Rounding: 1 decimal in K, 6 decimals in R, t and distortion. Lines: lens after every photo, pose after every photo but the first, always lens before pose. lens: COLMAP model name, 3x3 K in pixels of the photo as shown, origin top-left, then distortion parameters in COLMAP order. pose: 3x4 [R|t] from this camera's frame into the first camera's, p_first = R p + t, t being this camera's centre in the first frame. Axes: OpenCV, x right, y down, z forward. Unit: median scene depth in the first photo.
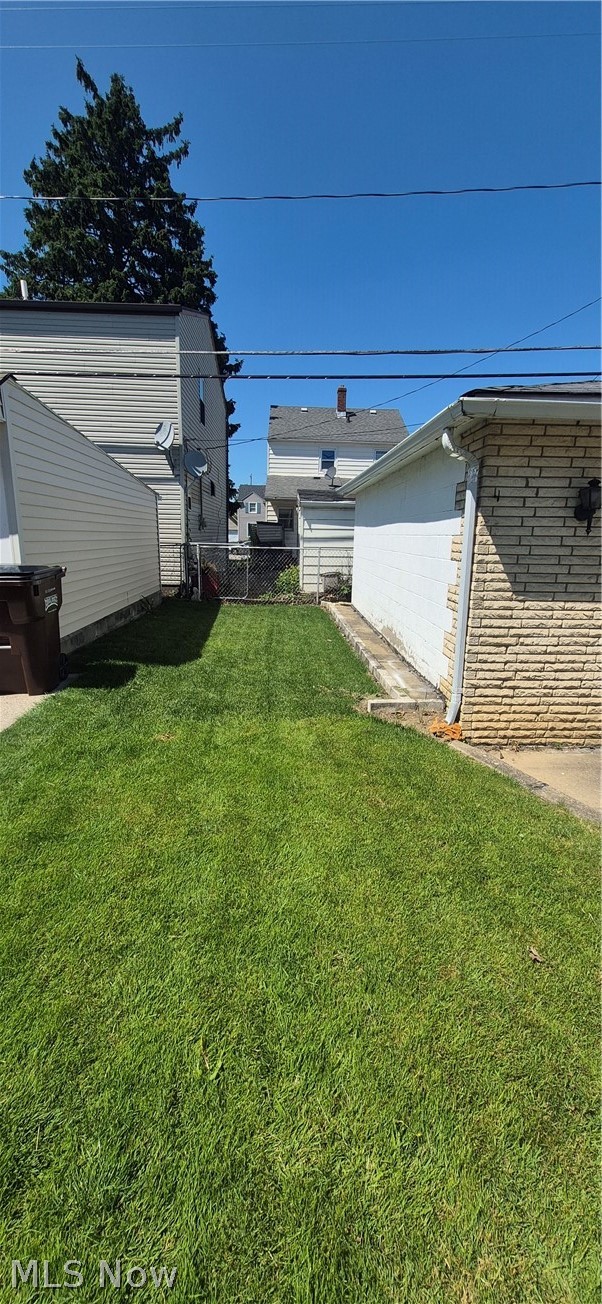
lens RADIAL K [[511.7, 0, 301.0], [0, 511.7, 652.0], [0, 0, 1]] dist [0.001431, -0.000589]
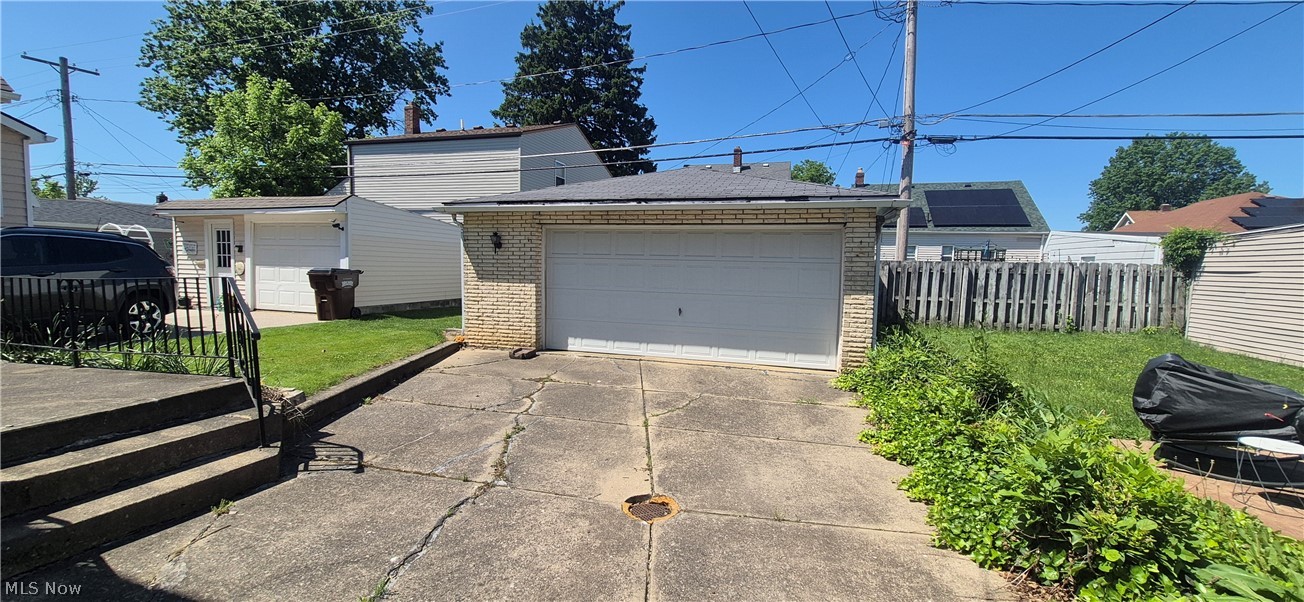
lens RADIAL K [[511.7, 0, 654.5], [0, 511.7, 299.0], [0, 0, 1]] dist [0.001431, -0.000589]
pose [[0.948316, 0.018305, -0.316798, 0.346014], [-0.071219, 0.985144, -0.156267, 0.052333], [0.309231, 0.170752, 0.935532, -0.173222]]
